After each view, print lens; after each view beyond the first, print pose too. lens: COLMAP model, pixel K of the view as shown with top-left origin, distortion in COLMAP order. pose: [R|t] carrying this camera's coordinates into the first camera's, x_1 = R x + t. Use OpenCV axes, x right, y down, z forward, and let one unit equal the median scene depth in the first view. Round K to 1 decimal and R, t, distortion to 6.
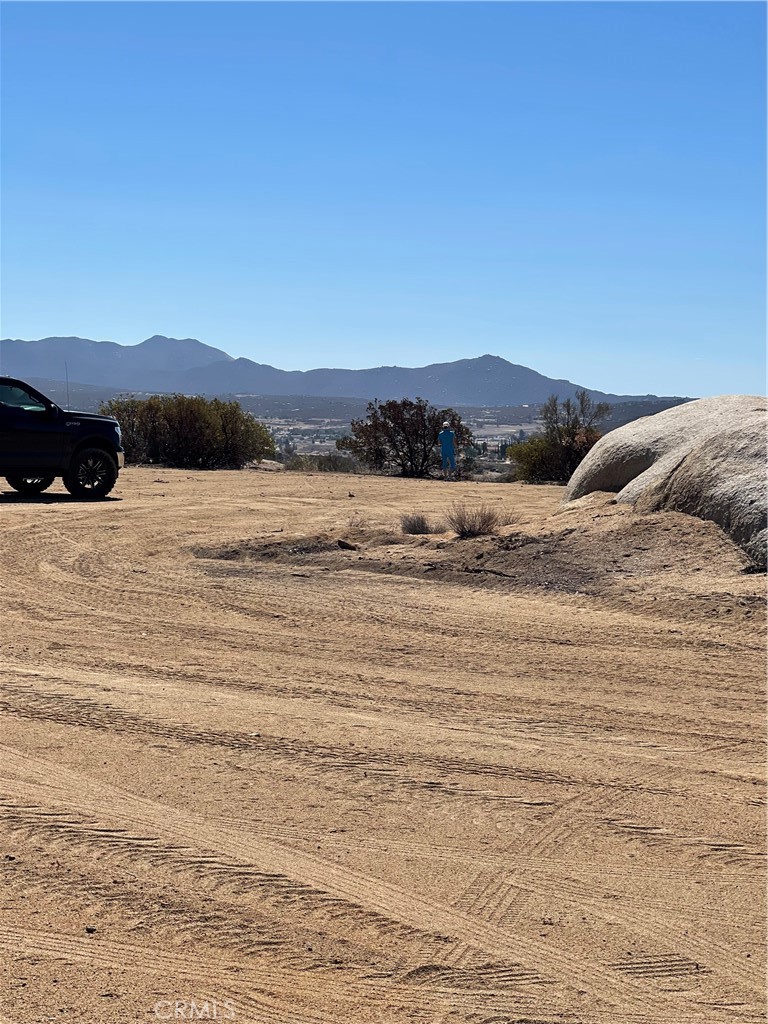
lens RADIAL K [[1928.9, 0, 362.2], [0, 1928.9, 517.8], [0, 0, 1]] dist [0.185485, 0.000000]
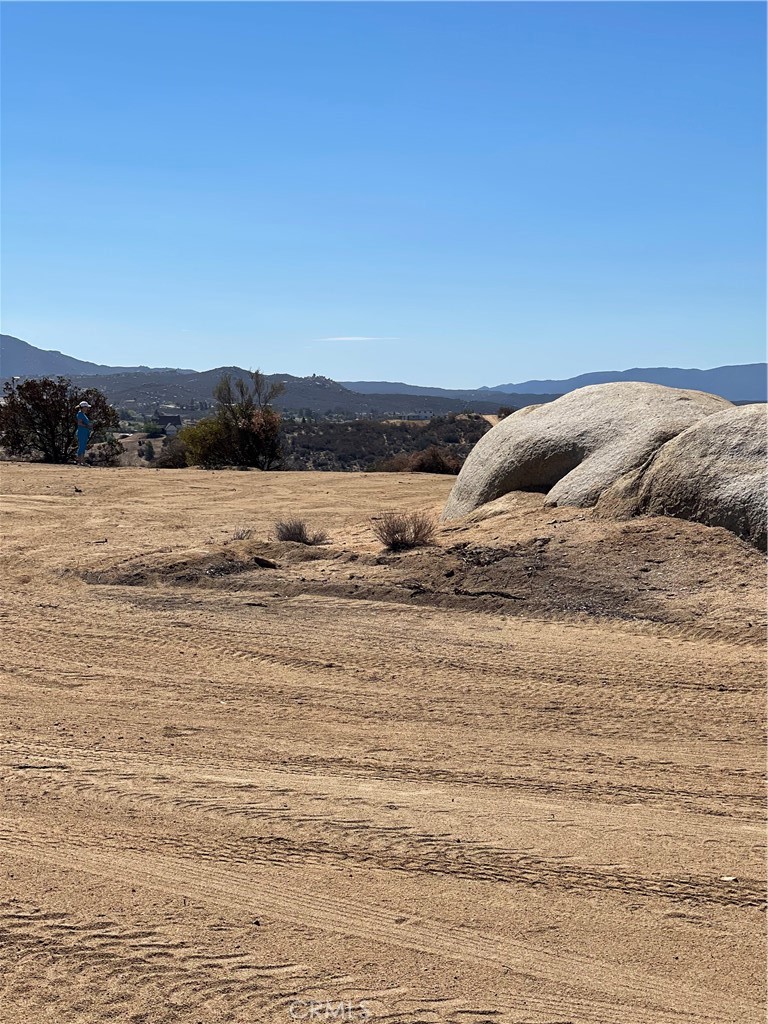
lens RADIAL K [[1928.9, 0, 353.8], [0, 1928.9, 504.6], [0, 0, 1]] dist [0.185485, 0.000000]
pose [[0.967556, -0.025494, 0.251368, -0.196827], [0.023518, 0.999664, 0.010859, -0.021376], [-0.251561, -0.004595, 0.967831, 0.171121]]
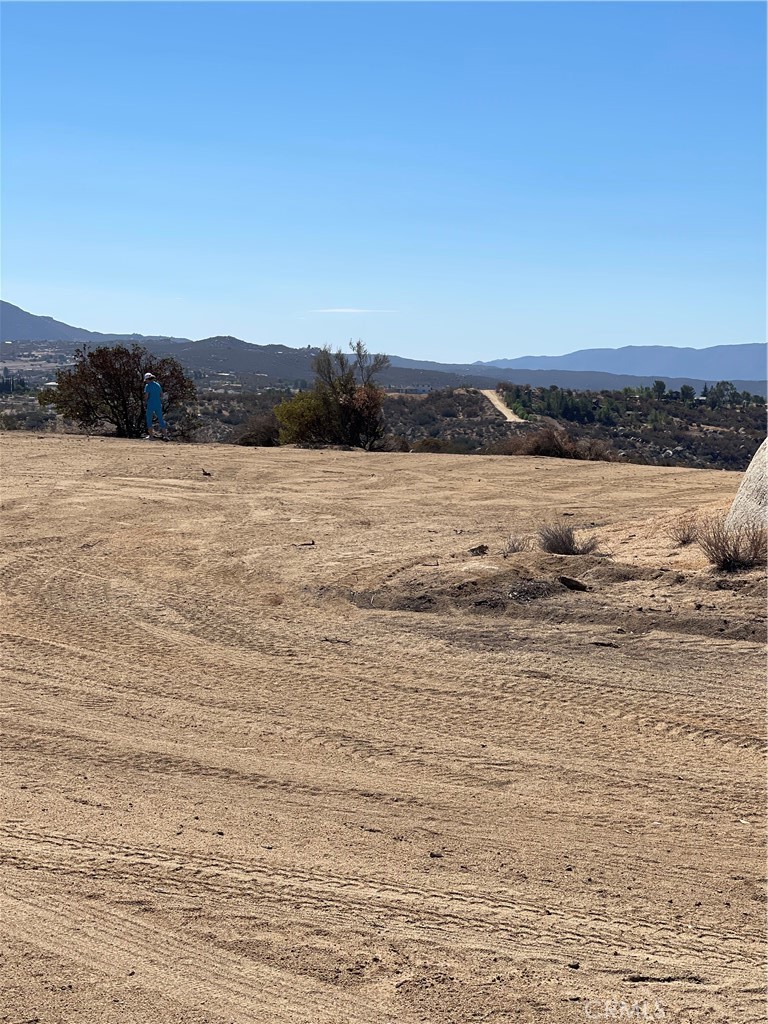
lens RADIAL K [[1928.9, 0, 389.8], [0, 1928.9, 515.6], [0, 0, 1]] dist [0.185485, 0.000000]
pose [[0.962122, -0.013805, 0.272270, -0.273916], [0.005576, 0.999505, 0.030977, -0.033747], [-0.272563, -0.028285, 0.961722, 0.381674]]
